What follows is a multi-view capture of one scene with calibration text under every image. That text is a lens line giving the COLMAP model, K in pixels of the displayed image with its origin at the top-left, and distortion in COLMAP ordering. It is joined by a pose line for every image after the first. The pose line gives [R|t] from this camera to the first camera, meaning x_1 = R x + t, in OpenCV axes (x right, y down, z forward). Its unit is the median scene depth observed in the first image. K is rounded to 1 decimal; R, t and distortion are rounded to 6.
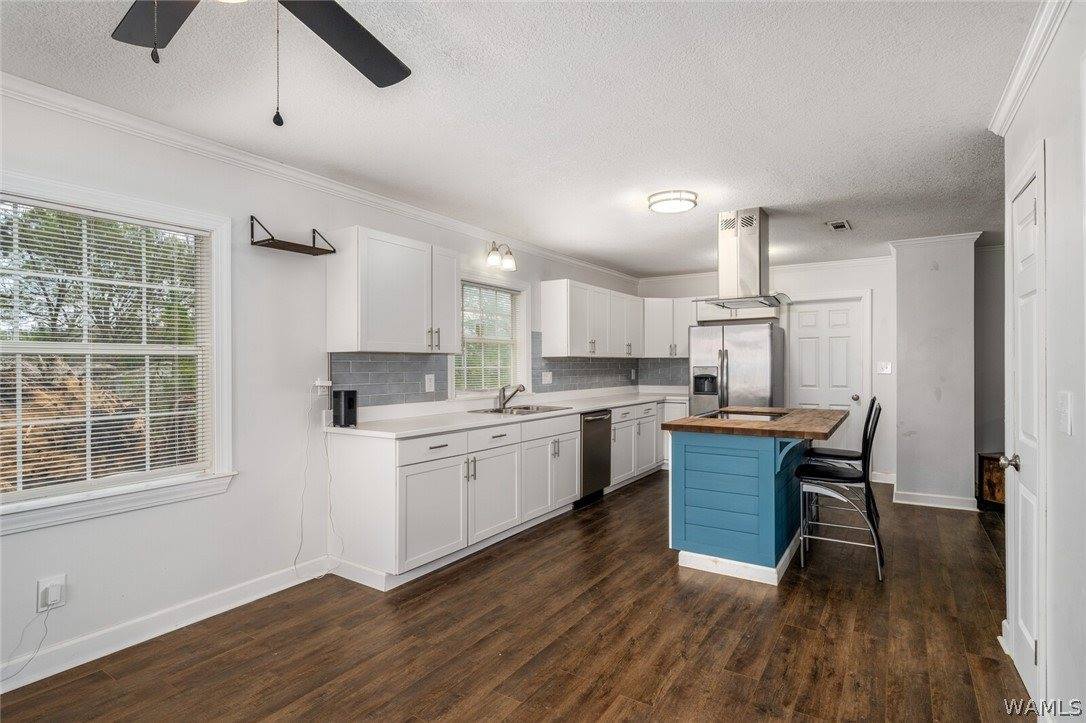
lens RADIAL K [[539.6, 0, 554.3], [0, 539.6, 359.5], [0, 0, 1]] dist [0.001568, 0.000488]
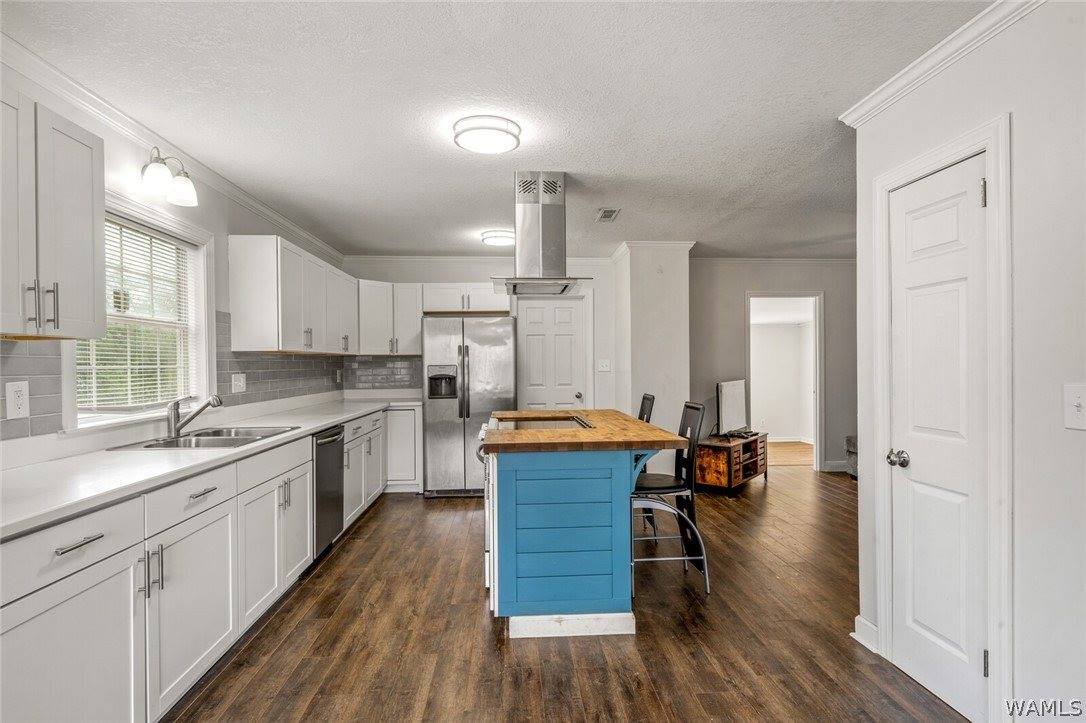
lens RADIAL K [[542.4, 0, 543.6], [0, 542.4, 365.1], [0, 0, 1]] dist [0.003144, 0.000287]
pose [[0.809113, -0.004597, 0.587634, -0.119422], [-0.000662, 0.999962, 0.008734, 0.006984], [-0.587652, -0.007456, 0.809079, 0.292775]]
